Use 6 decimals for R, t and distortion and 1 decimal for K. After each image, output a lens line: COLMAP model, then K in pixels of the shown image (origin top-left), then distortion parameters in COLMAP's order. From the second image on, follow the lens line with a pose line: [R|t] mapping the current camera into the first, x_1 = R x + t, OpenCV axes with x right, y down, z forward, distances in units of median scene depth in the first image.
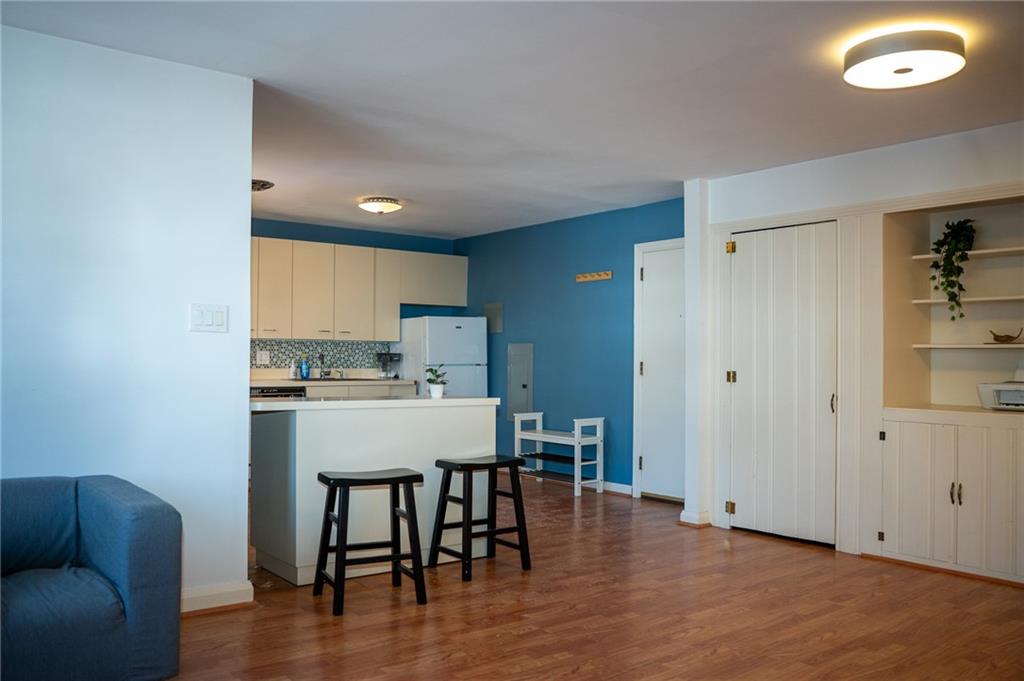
lens RADIAL K [[866.0, 0, 512.0], [0, 866.0, 340.5], [0, 0, 1]] dist [-0.007001, -0.001505]
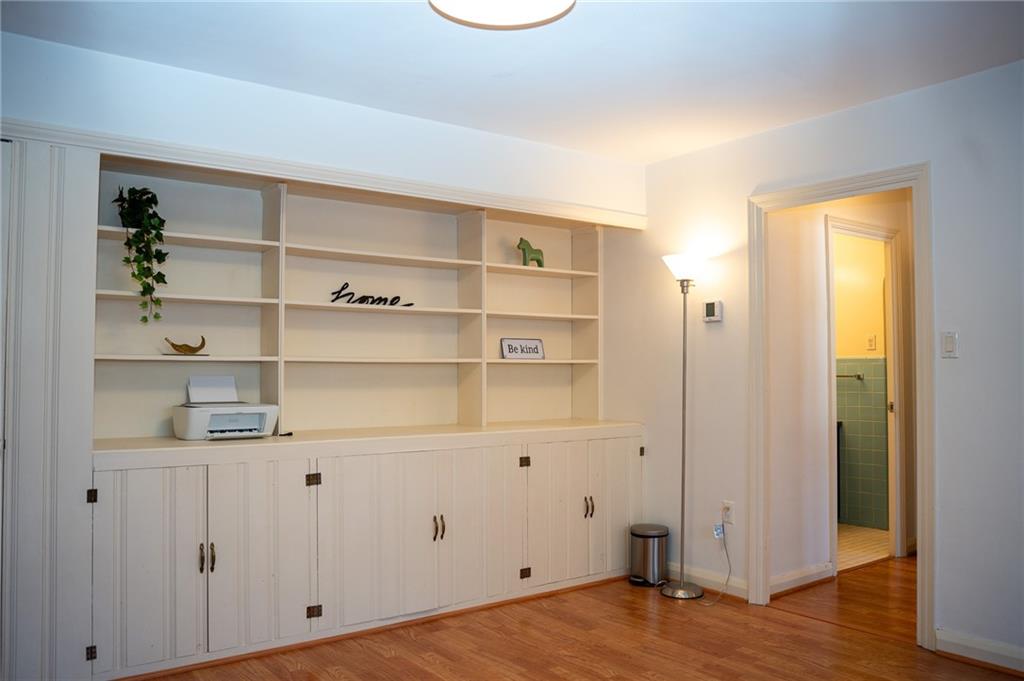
lens RADIAL K [[866.0, 0, 512.0], [0, 866.0, 340.5], [0, 0, 1]] dist [-0.007001, -0.001505]
pose [[0.036454, 0.029096, 0.998912, -0.206817], [-0.023364, 0.999328, -0.028256, 0.005588], [-0.999062, -0.022308, 0.037110, 0.667001]]
